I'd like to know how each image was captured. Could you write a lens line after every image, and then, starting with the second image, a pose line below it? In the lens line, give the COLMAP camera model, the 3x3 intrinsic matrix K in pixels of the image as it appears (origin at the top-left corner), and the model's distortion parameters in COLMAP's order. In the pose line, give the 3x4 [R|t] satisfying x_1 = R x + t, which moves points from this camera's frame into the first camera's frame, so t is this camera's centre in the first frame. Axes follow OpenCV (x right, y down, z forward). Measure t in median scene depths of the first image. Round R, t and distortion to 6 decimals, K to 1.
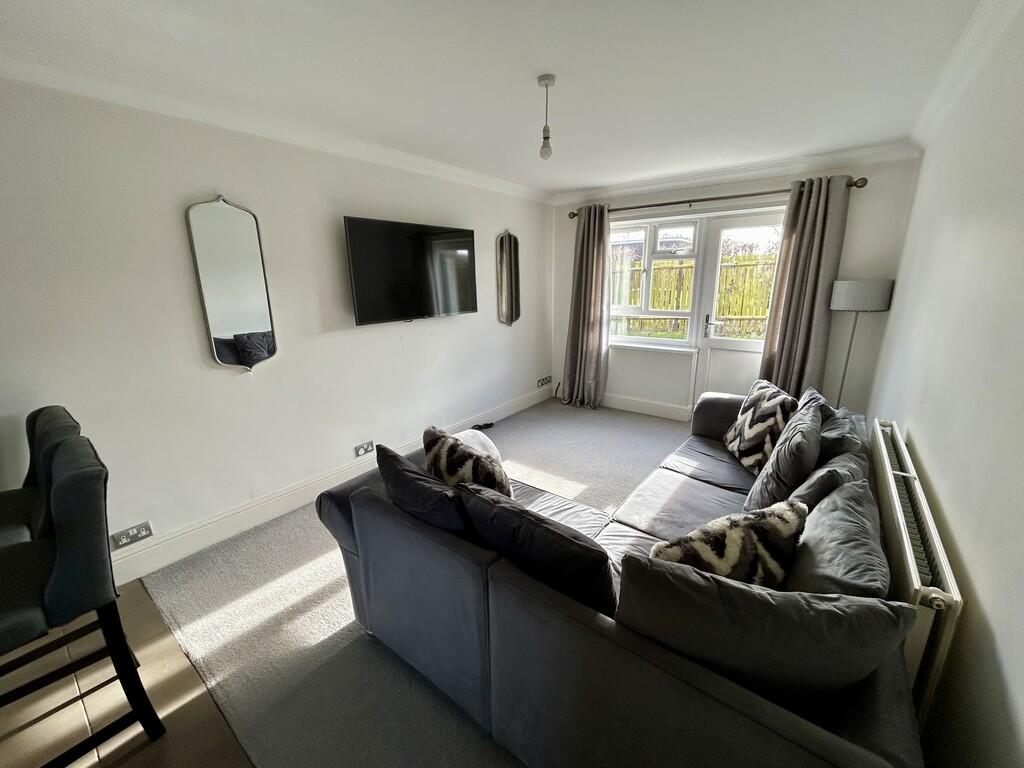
lens RADIAL K [[413.0, 0, 512.0], [0, 413.0, 384.0], [0, 0, 1]] dist [0.001040, -0.000257]
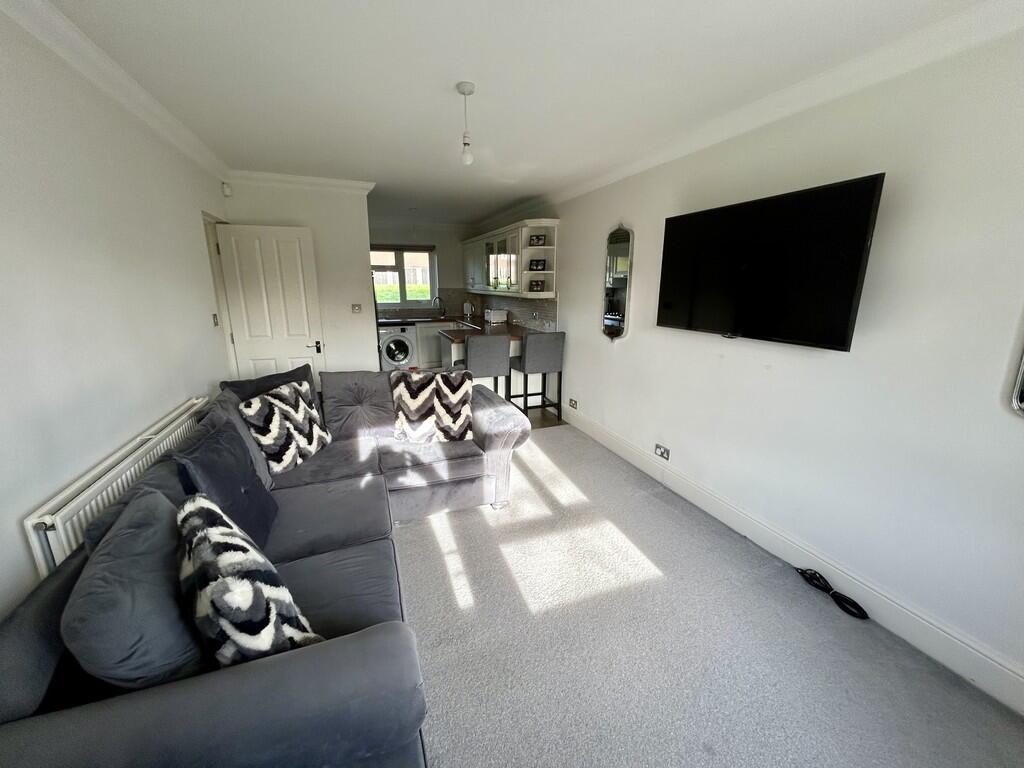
lens RADIAL K [[413.0, 0, 512.0], [0, 413.0, 384.0], [0, 0, 1]] dist [0.001040, -0.000257]
pose [[-0.530105, 0.207286, -0.822205, 0.509395], [-0.213494, 0.905792, 0.366006, -0.228190], [0.820615, 0.369558, -0.435910, 0.889000]]
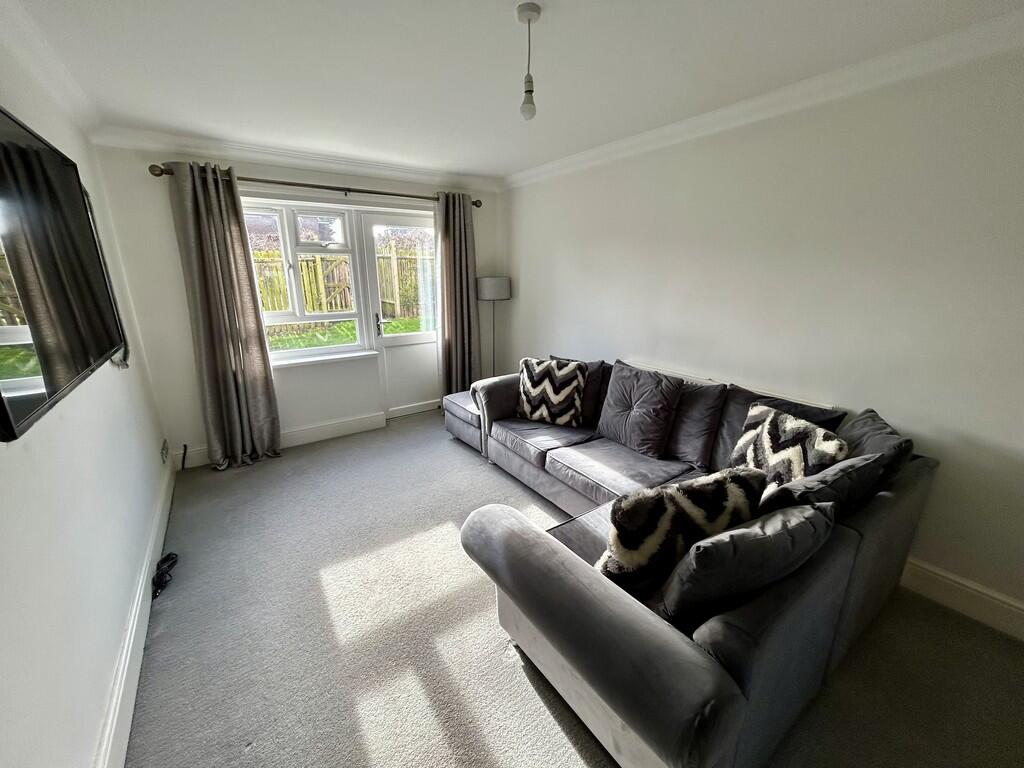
lens RADIAL K [[413.0, 0, 512.0], [0, 413.0, 384.0], [0, 0, 1]] dist [0.001040, -0.000257]
pose [[0.301305, -0.240974, 0.922576, -0.388571], [0.238300, 0.955868, 0.171843, -0.108115], [-0.923270, 0.168073, 0.345432, 0.432147]]
